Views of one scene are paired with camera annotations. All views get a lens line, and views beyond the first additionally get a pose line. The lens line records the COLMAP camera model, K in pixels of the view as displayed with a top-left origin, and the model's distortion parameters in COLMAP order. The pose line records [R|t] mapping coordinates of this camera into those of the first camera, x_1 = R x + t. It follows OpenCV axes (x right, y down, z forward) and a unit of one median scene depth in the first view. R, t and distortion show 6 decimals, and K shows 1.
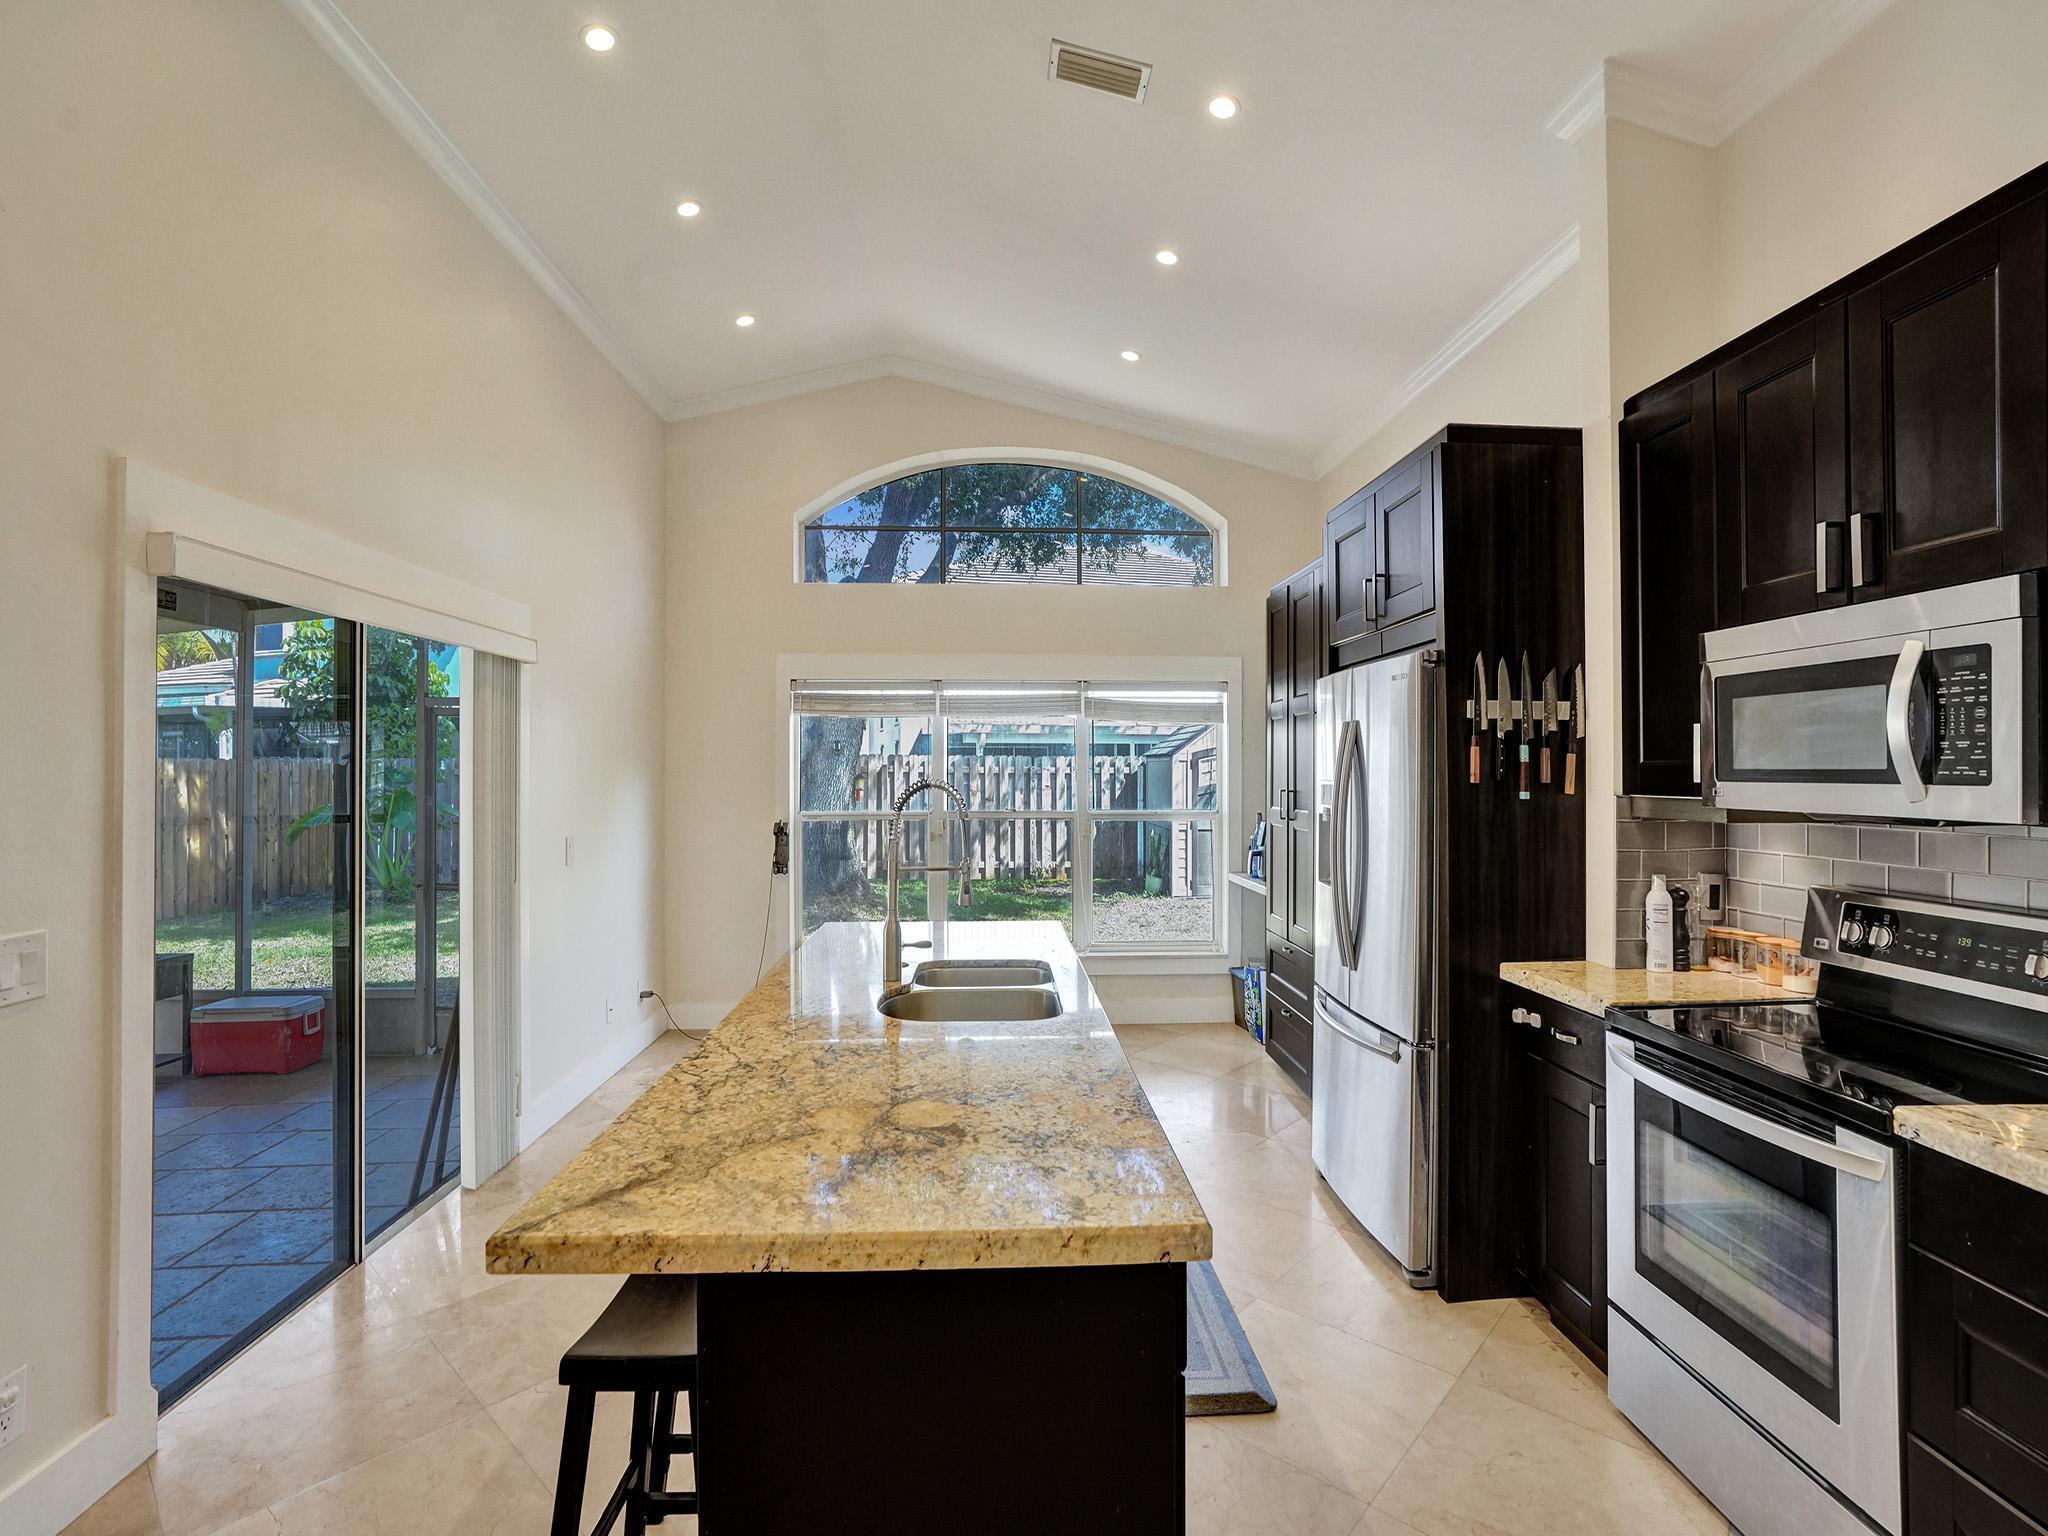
lens RADIAL K [[963.4, 0, 1019.8], [0, 963.4, 763.7], [0, 0, 1]] dist [-0.048831, 0.024985]
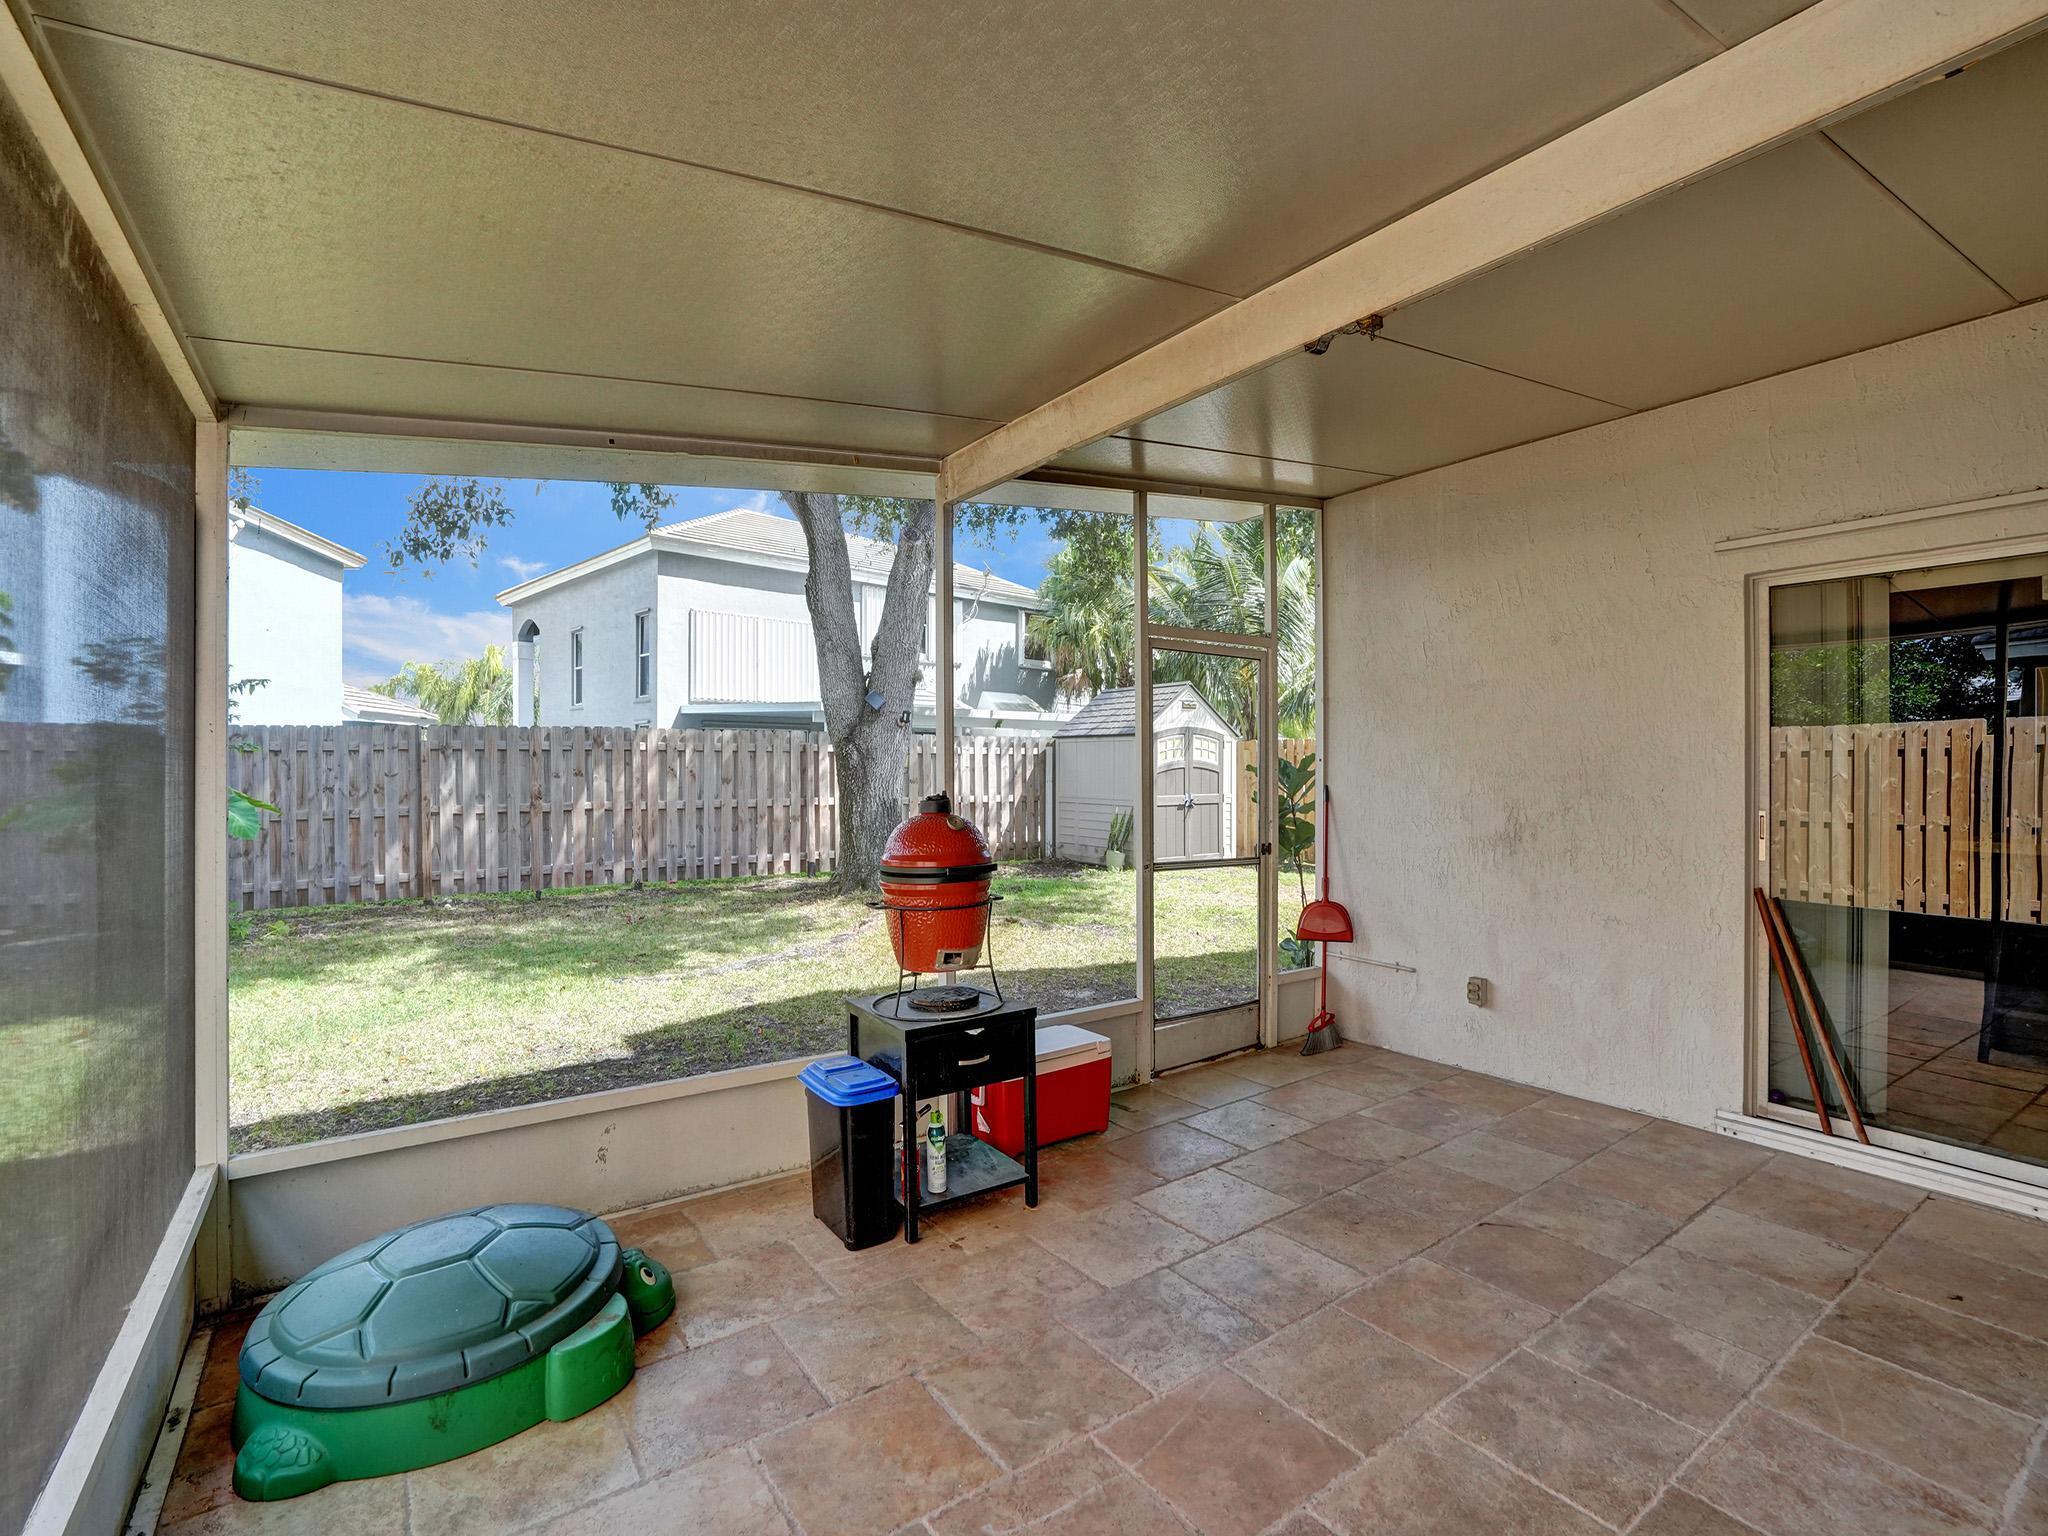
lens RADIAL K [[955.6, 0, 1028.4], [0, 955.6, 770.4], [0, 0, 1]] dist [-0.048090, 0.021588]
pose [[0.861384, -0.004171, 0.507938, -2.294380], [-0.001561, 0.999940, 0.010859, 0.092535], [-0.507952, -0.010146, 0.861325, 0.838718]]
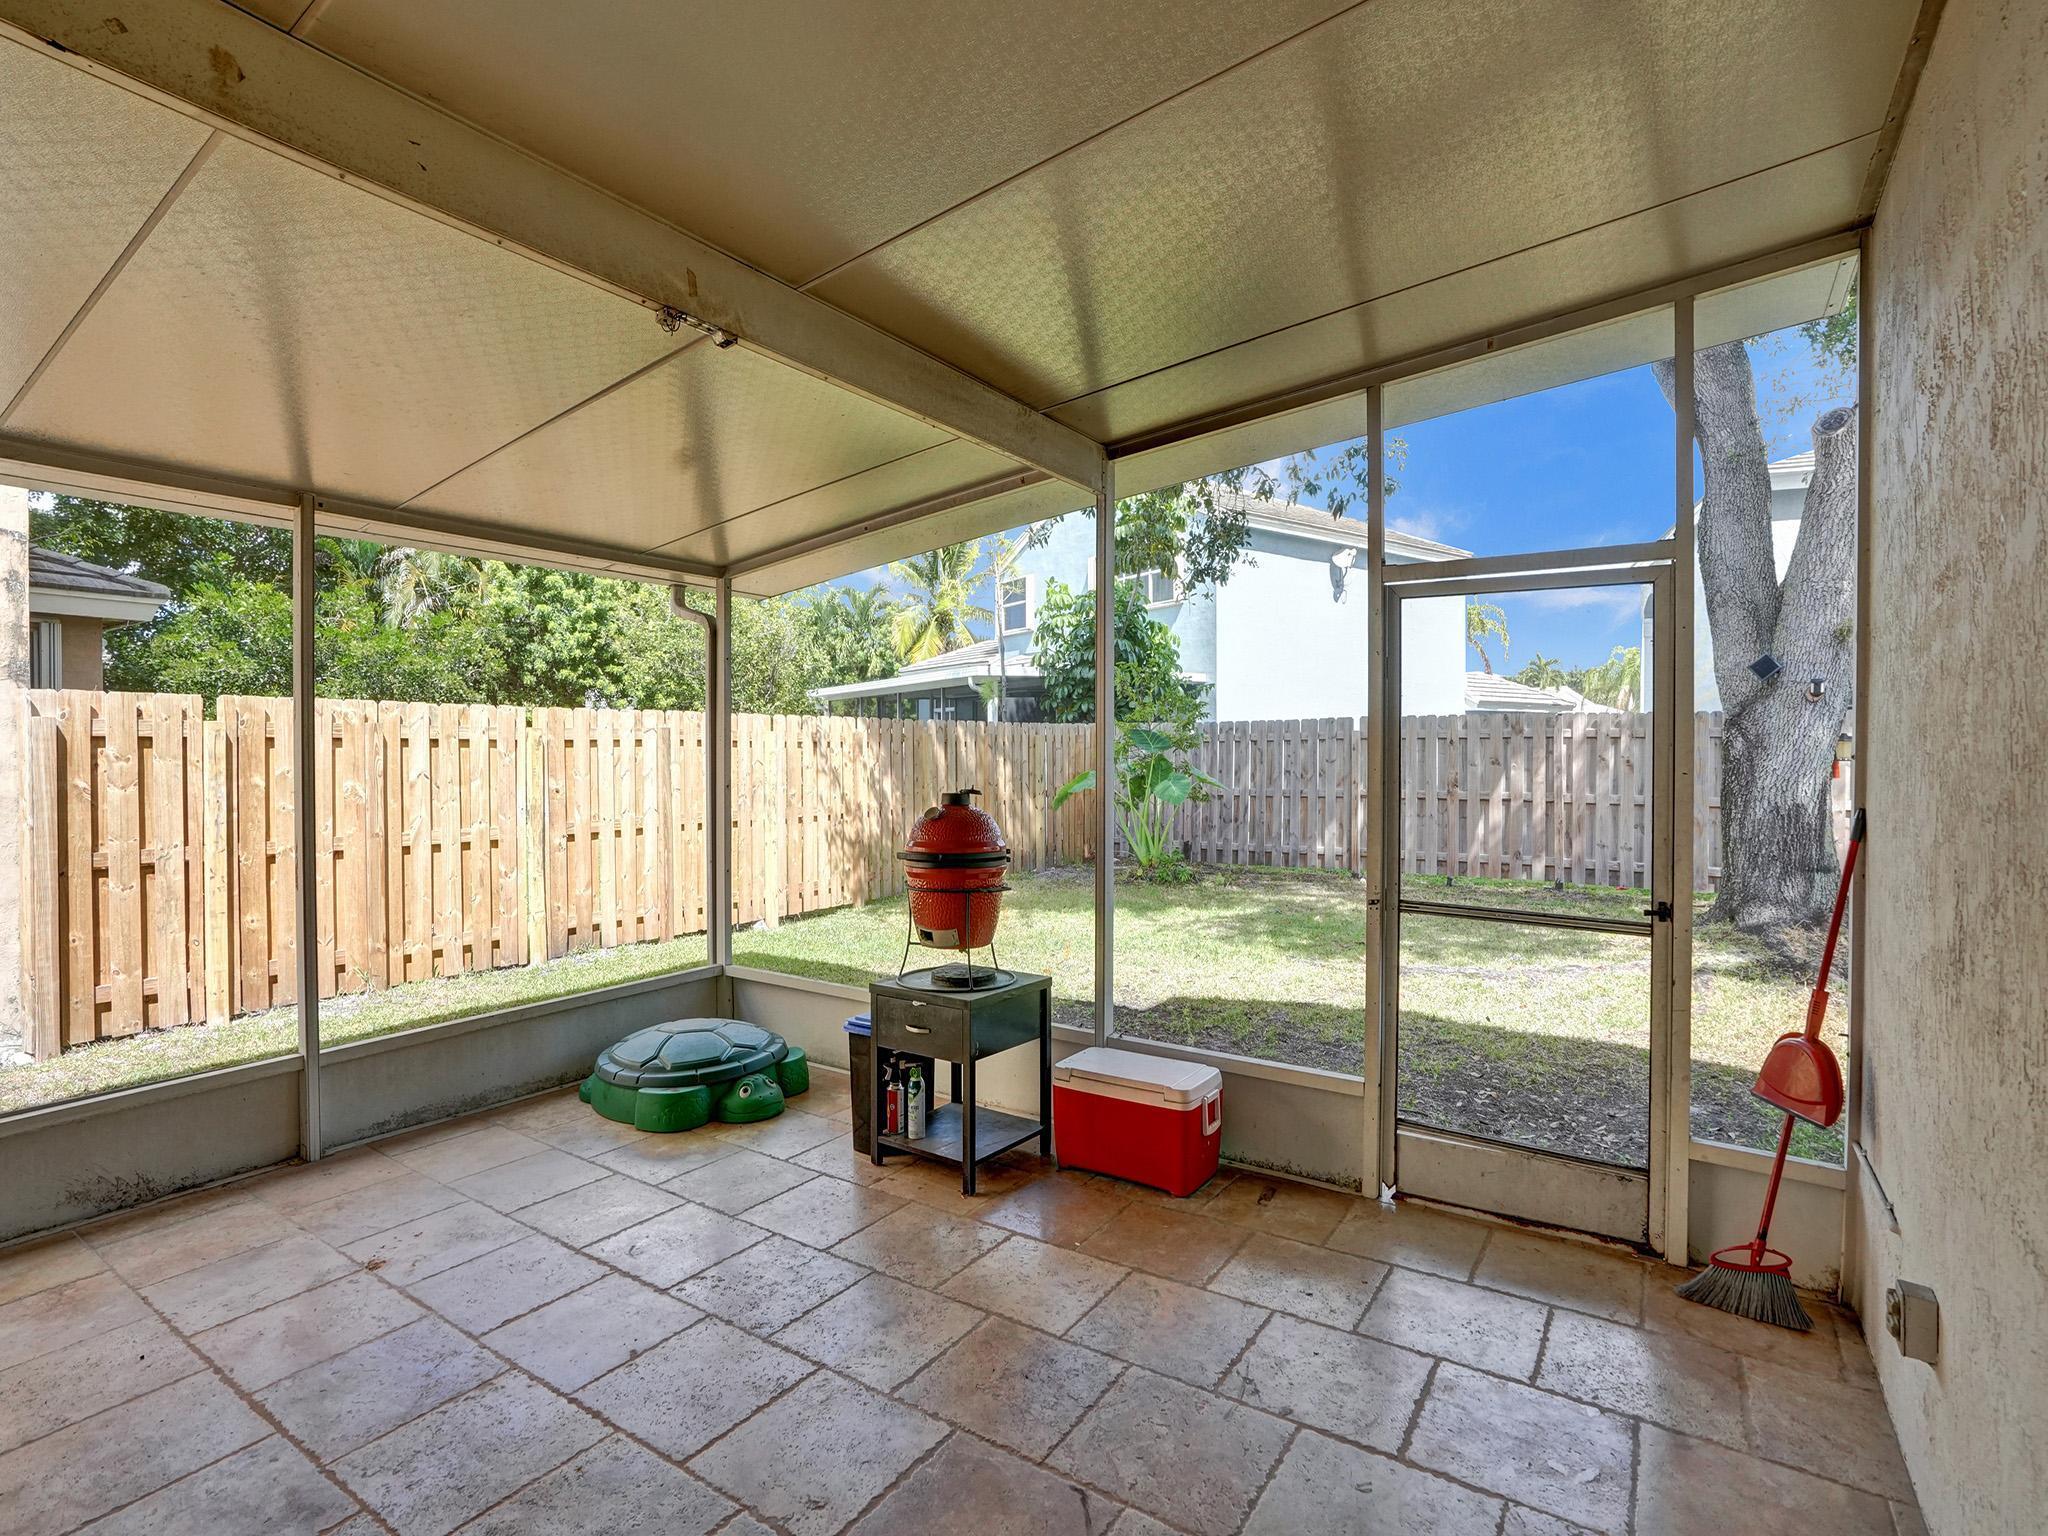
lens RADIAL K [[971.4, 0, 1004.2], [0, 971.4, 764.2], [0, 0, 1]] dist [-0.028492, 0.000172]
pose [[0.792601, 0.009853, -0.609661, -1.012033], [0.002712, 0.999803, 0.019685, 0.077616], [0.609734, -0.017256, 0.792418, 0.902984]]
